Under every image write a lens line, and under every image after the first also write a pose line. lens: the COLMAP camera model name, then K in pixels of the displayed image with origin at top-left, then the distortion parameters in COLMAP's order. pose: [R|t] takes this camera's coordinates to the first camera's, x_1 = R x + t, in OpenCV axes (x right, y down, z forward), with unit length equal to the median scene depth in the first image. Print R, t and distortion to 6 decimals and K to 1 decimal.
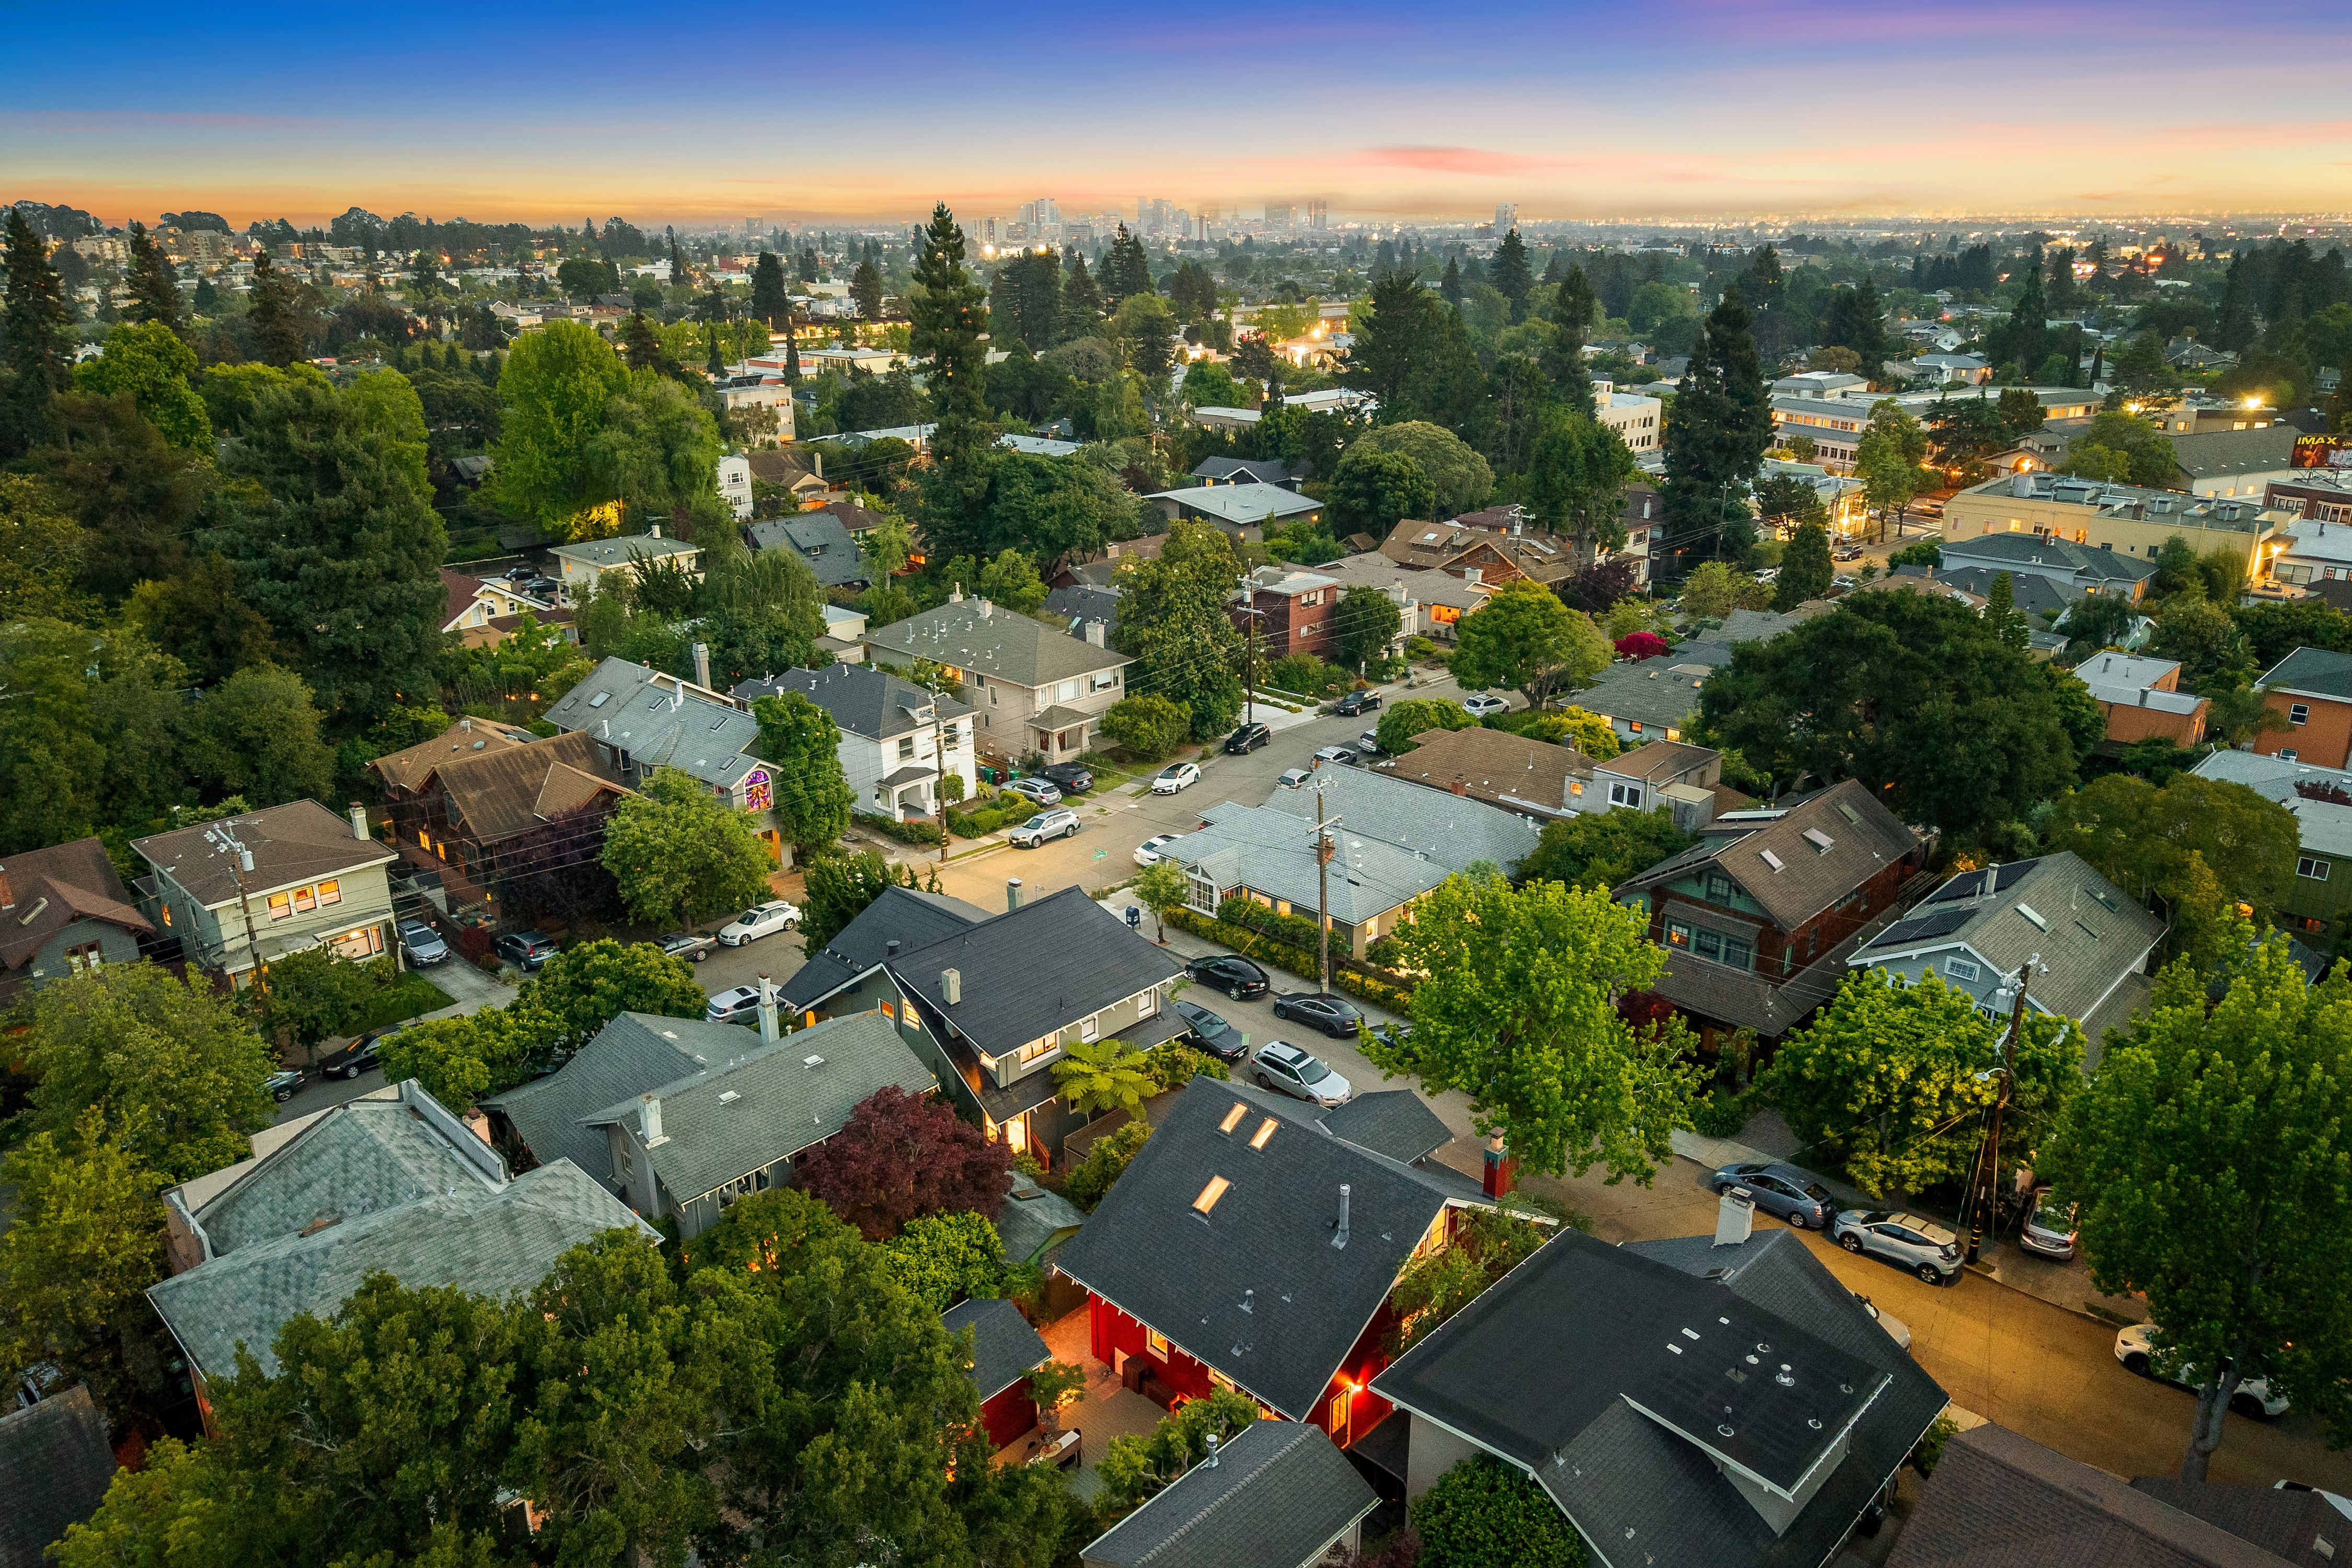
lens RADIAL K [[1591.8, 0, 1176.0], [0, 1591.8, 784.0], [0, 0, 1]] dist [0.026886, -0.024644]
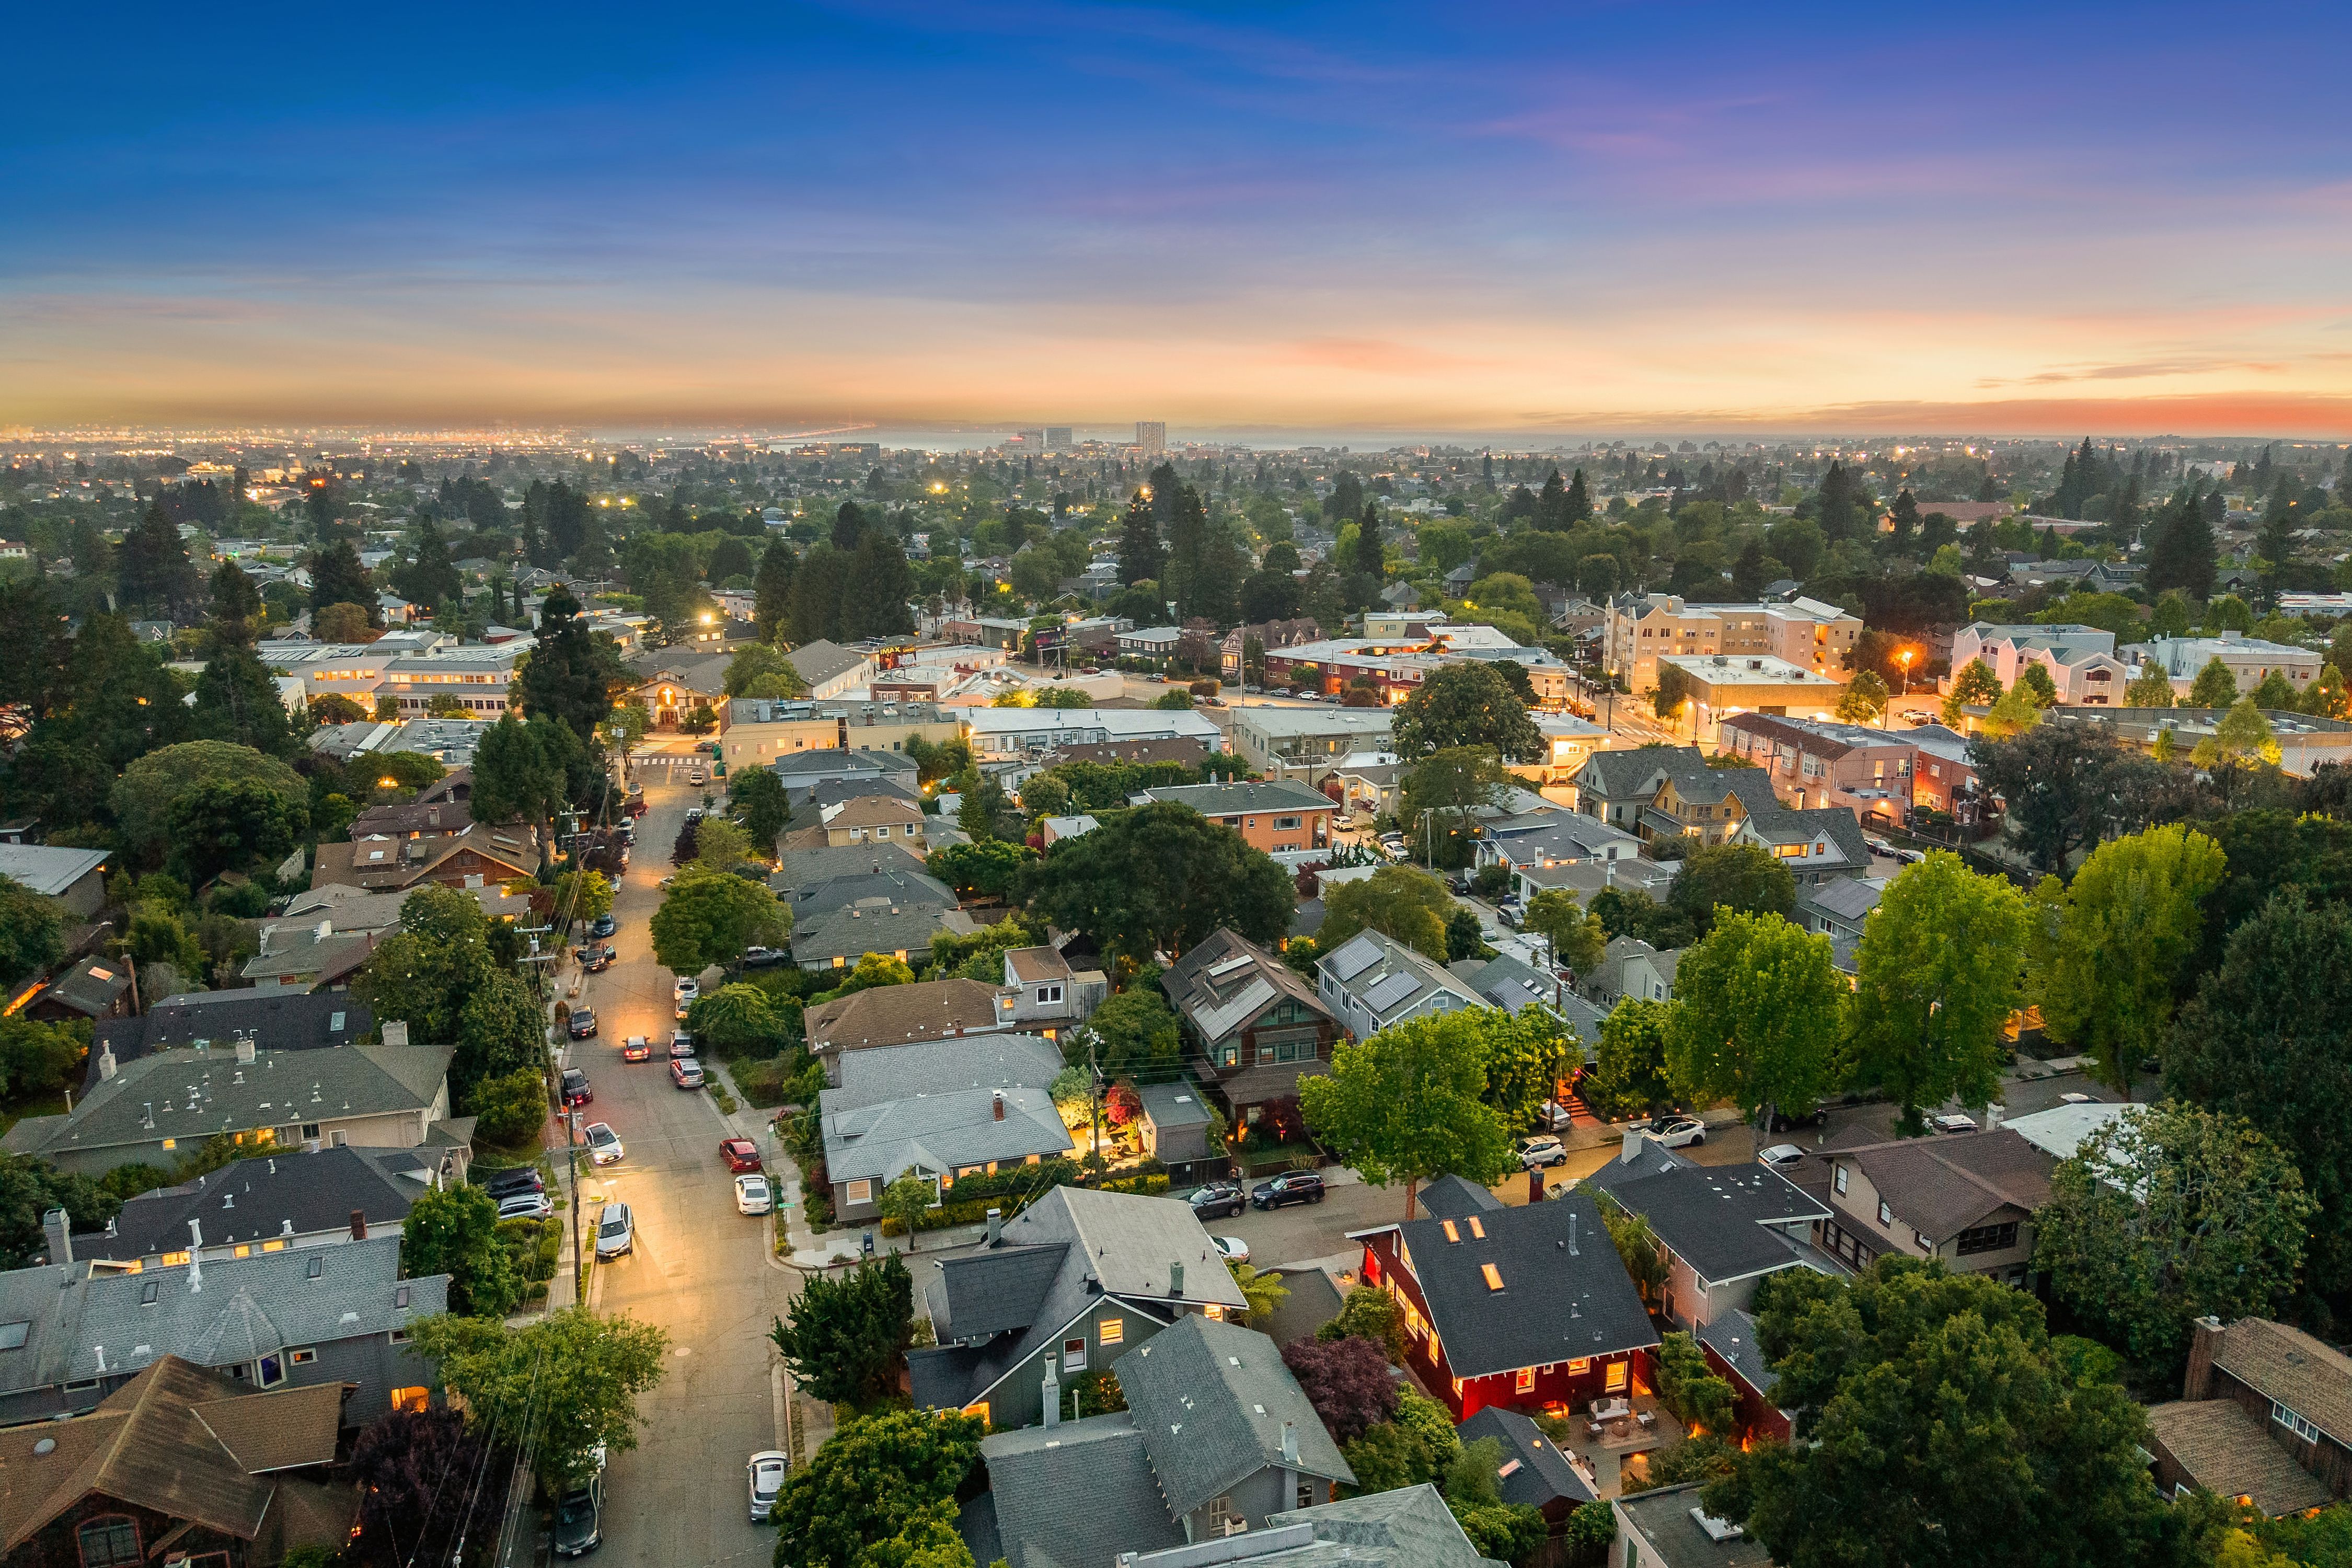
lens RADIAL K [[1591.8, 0, 1176.0], [0, 1591.8, 784.0], [0, 0, 1]] dist [0.026886, -0.024644]
pose [[0.522261, -0.181805, 0.833181, -0.341589], [0.287689, 0.957298, 0.028557, -0.080611], [-0.802794, 0.224782, 0.552263, 0.088179]]
